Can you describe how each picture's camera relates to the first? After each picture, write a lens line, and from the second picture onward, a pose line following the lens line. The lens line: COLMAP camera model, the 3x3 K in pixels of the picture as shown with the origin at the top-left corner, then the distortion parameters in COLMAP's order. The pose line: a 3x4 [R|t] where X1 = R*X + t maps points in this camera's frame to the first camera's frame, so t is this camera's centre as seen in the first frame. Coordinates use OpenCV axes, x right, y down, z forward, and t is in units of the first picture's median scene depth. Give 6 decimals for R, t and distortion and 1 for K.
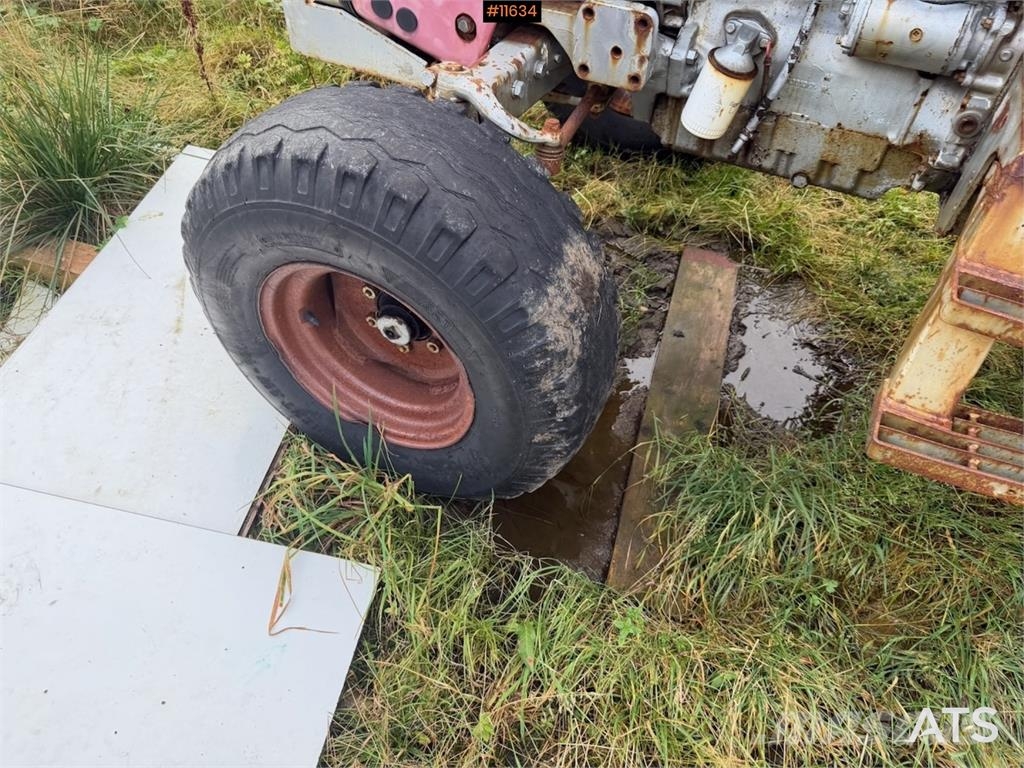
lens RADIAL K [[724.5, 0, 519.5], [0, 724.5, 393.5], [0, 0, 1]] dist [0.056521, -0.067472]
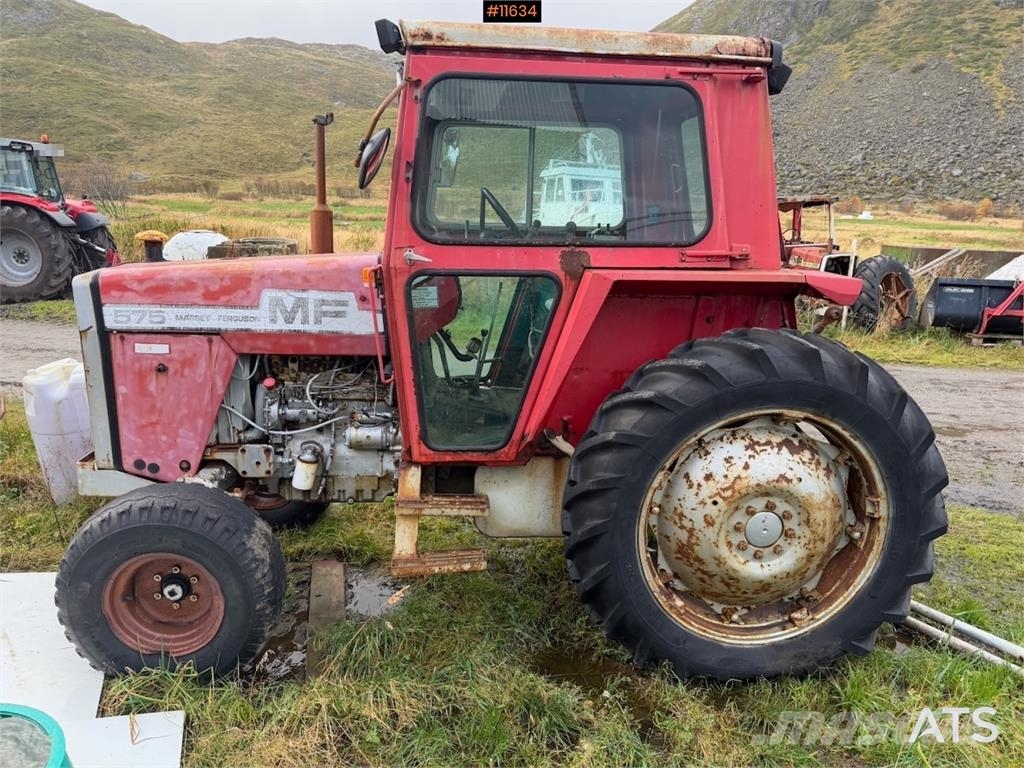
lens RADIAL K [[724.5, 0, 497.2], [0, 724.5, 387.0], [0, 0, 1]] dist [0.056521, -0.067472]
pose [[0.875967, -0.103584, 0.471119, -0.275678], [0.354704, 0.800215, -0.483571, 0.752246], [-0.326906, 0.590700, 0.737703, -1.141612]]
